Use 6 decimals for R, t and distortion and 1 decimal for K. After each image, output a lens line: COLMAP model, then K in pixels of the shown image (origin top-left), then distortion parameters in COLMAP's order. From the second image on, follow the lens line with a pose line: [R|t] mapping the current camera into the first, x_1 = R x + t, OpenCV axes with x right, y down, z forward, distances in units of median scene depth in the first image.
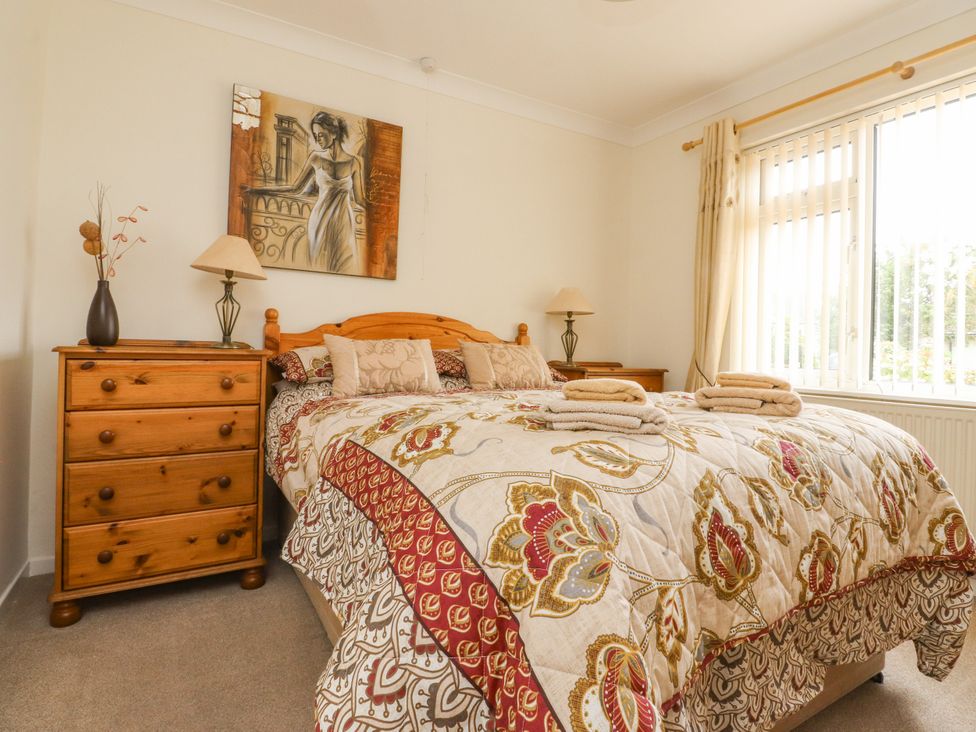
lens RADIAL K [[510.6, 0, 480.4], [0, 510.6, 345.8], [0, 0, 1]] dist [0.004283, -0.014773]
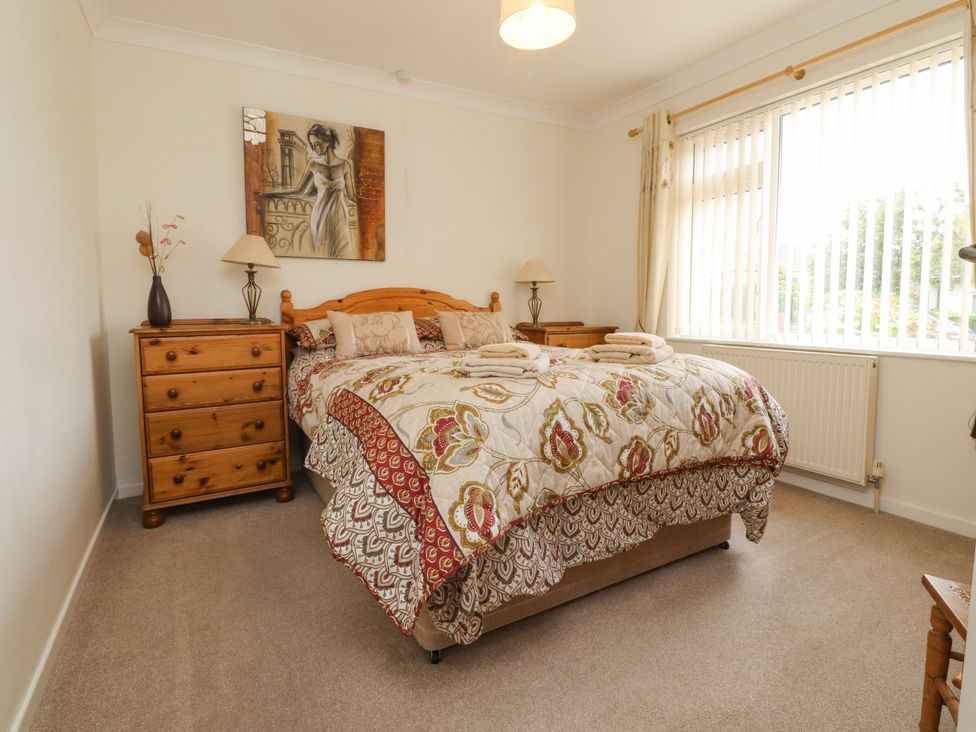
lens RADIAL K [[510.6, 0, 480.4], [0, 510.6, 345.8], [0, 0, 1]] dist [0.004283, -0.014773]
pose [[0.999125, -0.030405, -0.028703, 0.134998], [0.032800, 0.995667, 0.087014, -0.040458], [0.025933, -0.087880, 0.995793, -0.331907]]
